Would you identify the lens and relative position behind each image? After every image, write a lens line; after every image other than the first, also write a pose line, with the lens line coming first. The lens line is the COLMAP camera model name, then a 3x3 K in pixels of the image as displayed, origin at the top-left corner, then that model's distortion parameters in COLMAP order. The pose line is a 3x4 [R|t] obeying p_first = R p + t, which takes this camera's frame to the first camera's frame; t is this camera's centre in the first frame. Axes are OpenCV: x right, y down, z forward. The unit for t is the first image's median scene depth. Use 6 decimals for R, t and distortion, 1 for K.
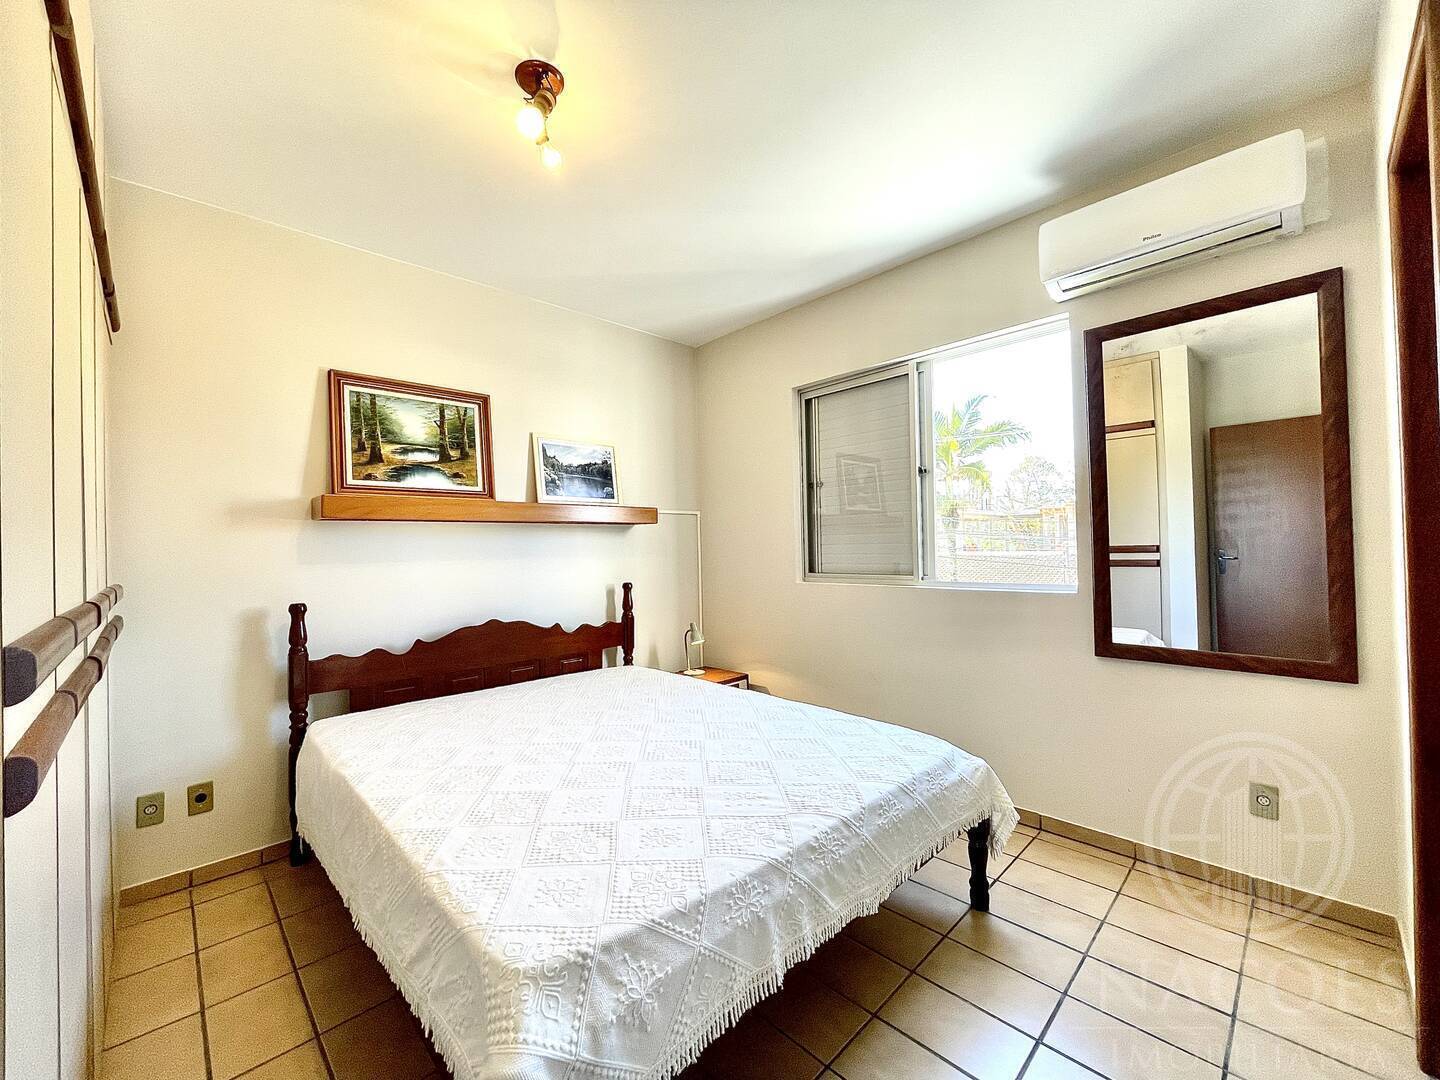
lens RADIAL K [[581.2, 0, 715.1], [0, 581.2, 536.8], [0, 0, 1]] dist [-0.001173, -0.000216]
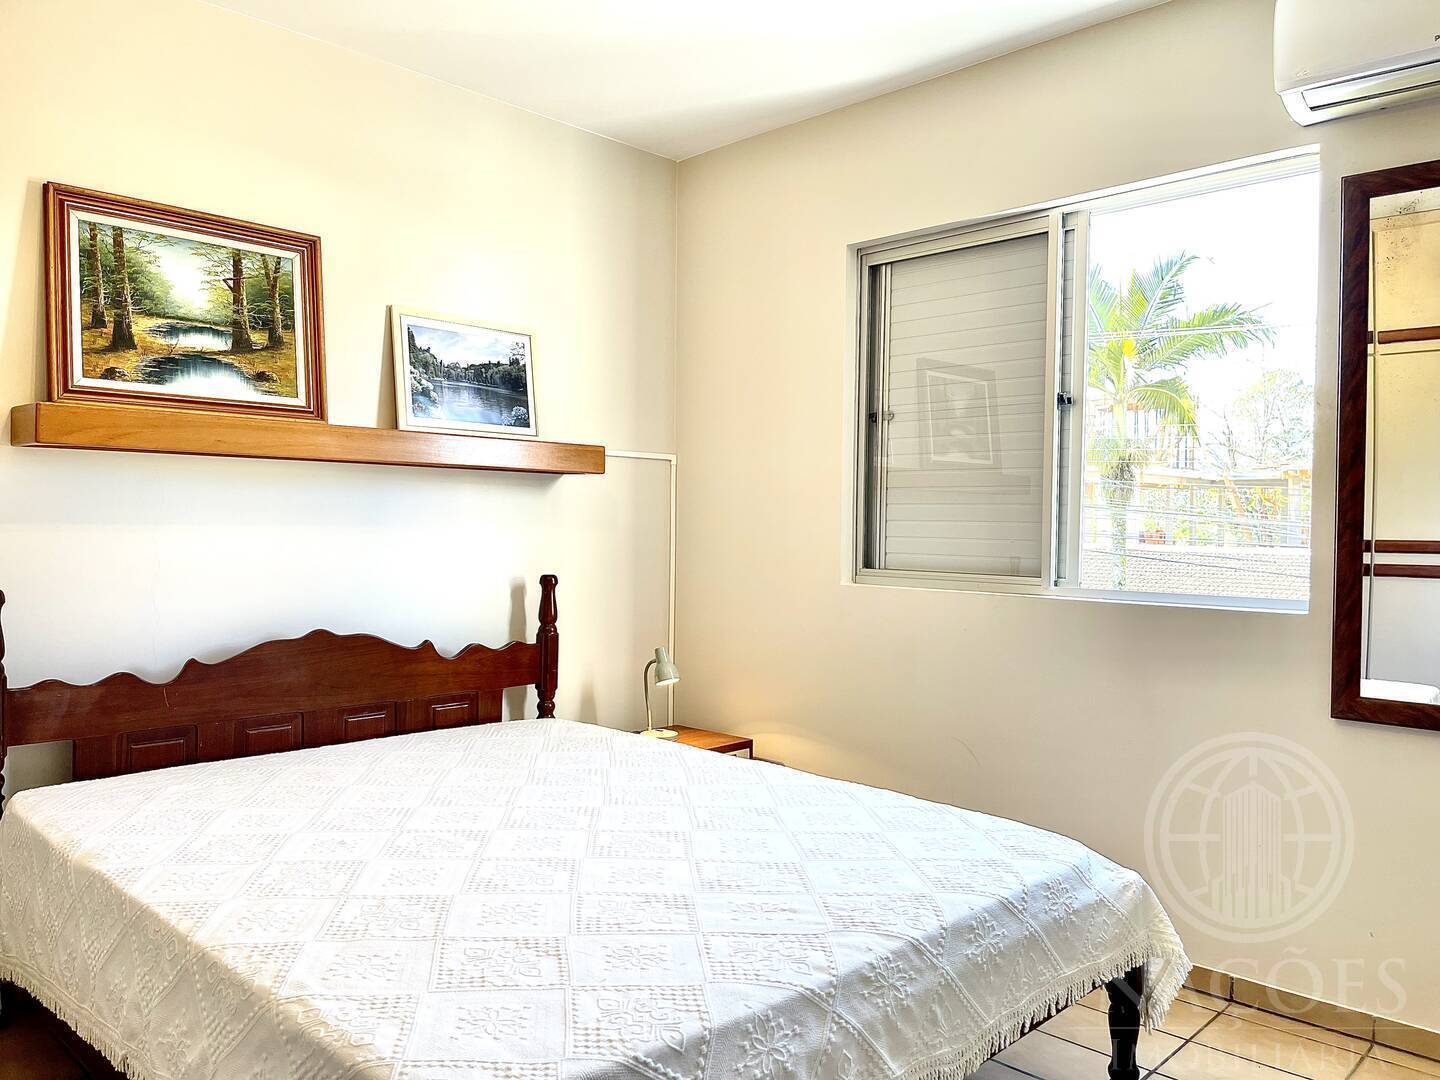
lens RADIAL K [[1092.0, 0, 727.8], [0, 1092.0, 534.7], [0, 0, 1]] dist [0.033968, 0.004383]
pose [[0.998464, 0.033749, 0.043941, -0.031597], [-0.035084, 0.998935, 0.029974, 0.001319], [-0.042882, -0.031469, 0.998584, -0.114824]]
